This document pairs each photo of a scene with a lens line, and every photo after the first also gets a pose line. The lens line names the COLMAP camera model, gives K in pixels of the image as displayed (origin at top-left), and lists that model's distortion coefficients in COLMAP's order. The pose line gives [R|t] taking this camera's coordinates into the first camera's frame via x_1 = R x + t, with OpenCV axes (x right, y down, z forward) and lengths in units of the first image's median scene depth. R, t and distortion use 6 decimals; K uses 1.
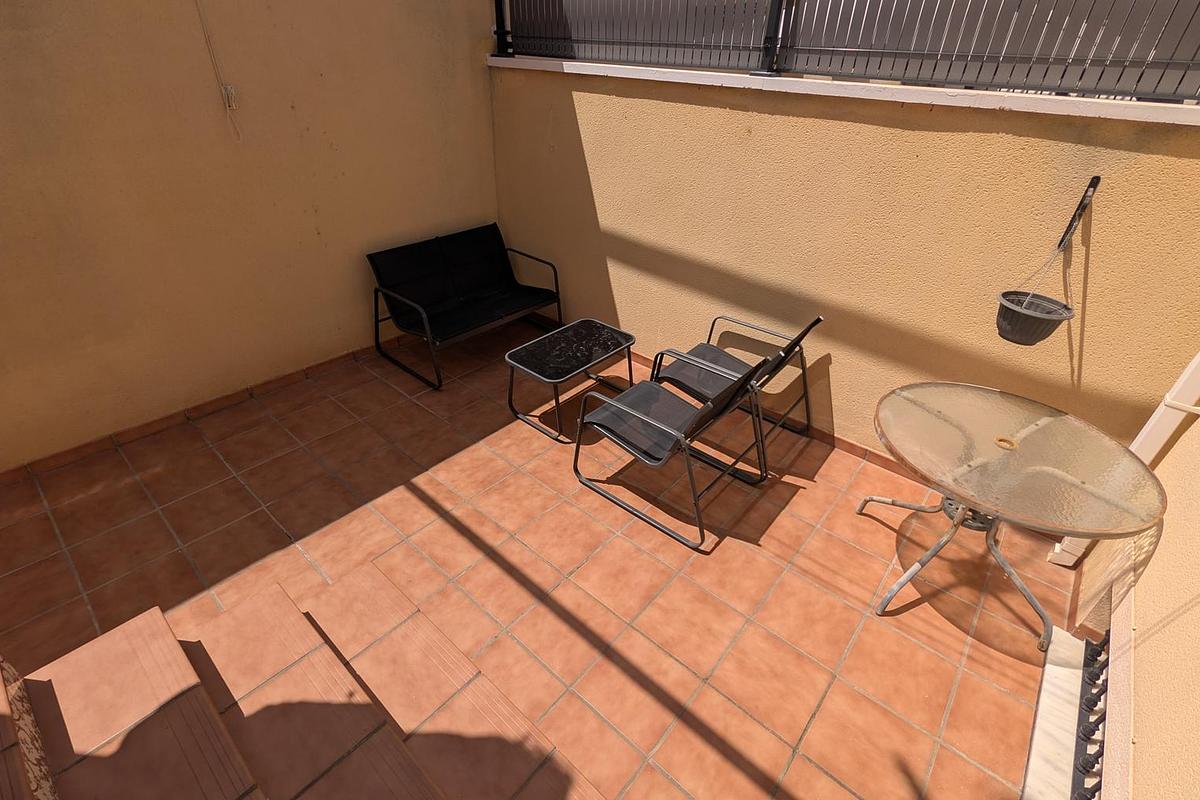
lens RADIAL K [[536.5, 0, 598.4], [0, 536.5, 396.4], [0, 0, 1]] dist [0.001132, 0.001643]
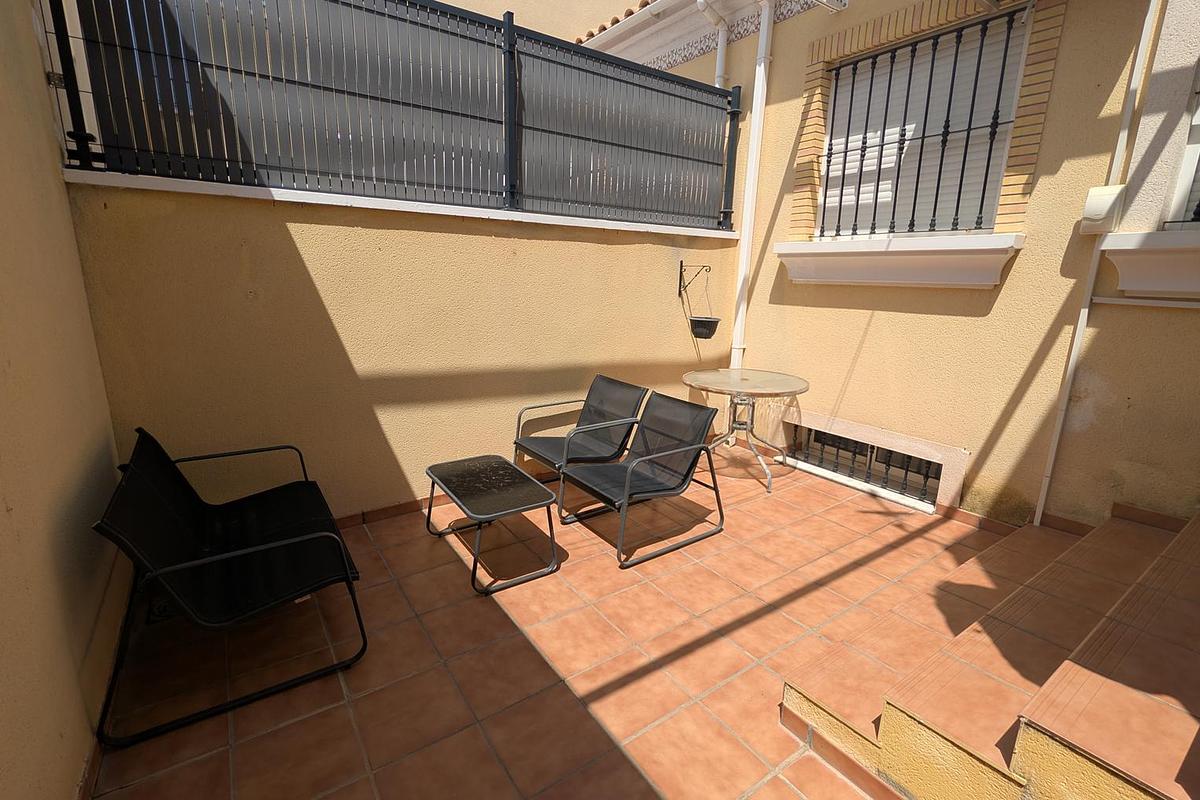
lens RADIAL K [[536.5, 0, 598.0], [0, 536.5, 401.5], [0, 0, 1]] dist [0.001132, 0.001643]
pose [[0.259297, -0.260469, 0.930011, -0.915130], [0.513774, 0.852589, 0.095540, -0.229289], [-0.817803, 0.453043, 0.354896, 0.579705]]
